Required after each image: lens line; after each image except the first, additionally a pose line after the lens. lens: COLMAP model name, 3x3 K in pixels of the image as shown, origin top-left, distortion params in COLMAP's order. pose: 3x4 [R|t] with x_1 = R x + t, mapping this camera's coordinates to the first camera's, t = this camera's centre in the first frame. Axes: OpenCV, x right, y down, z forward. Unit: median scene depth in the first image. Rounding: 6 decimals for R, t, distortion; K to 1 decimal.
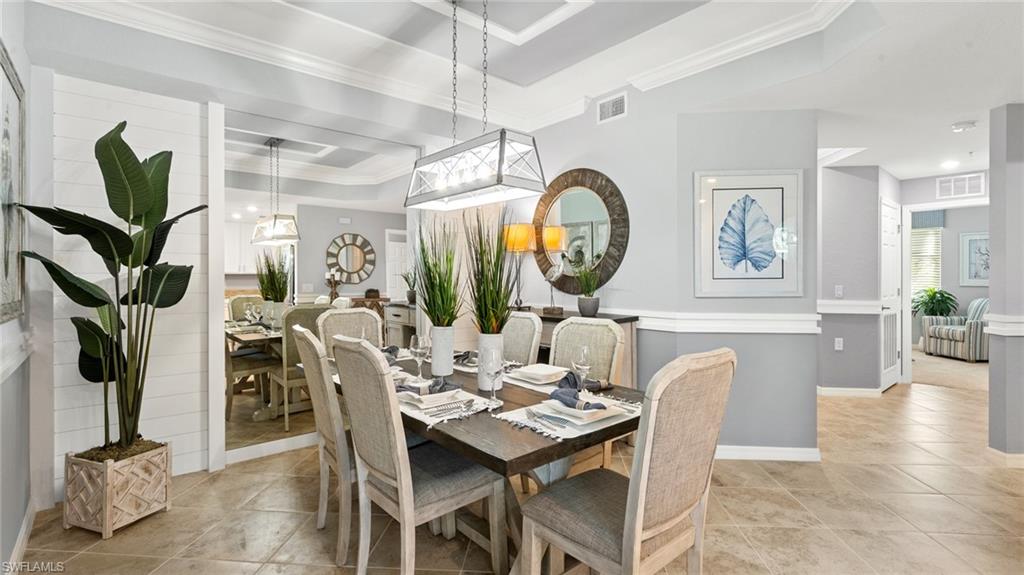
lens RADIAL K [[469.1, 0, 511.0], [0, 469.1, 281.0], [0, 0, 1]] dist [-0.002790, -0.001163]
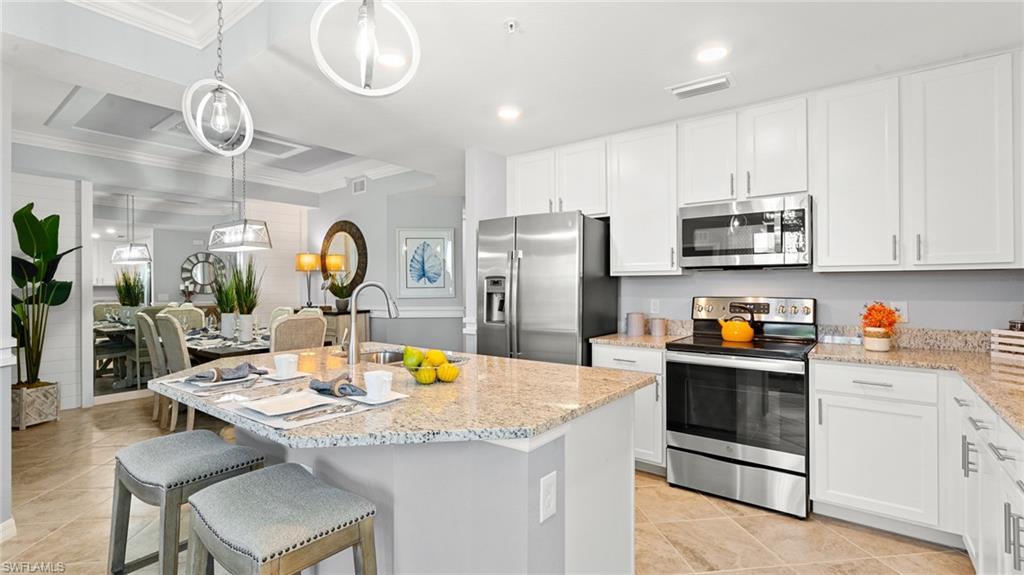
lens RADIAL K [[469.1, 0, 512.2], [0, 469.1, 289.3], [0, 0, 1]] dist [-0.002790, -0.001163]
pose [[0.978706, -0.004958, 0.205209, 0.414090], [0.006123, 0.999969, -0.005039, 0.011028], [-0.205177, 0.006188, 0.978705, -0.765688]]
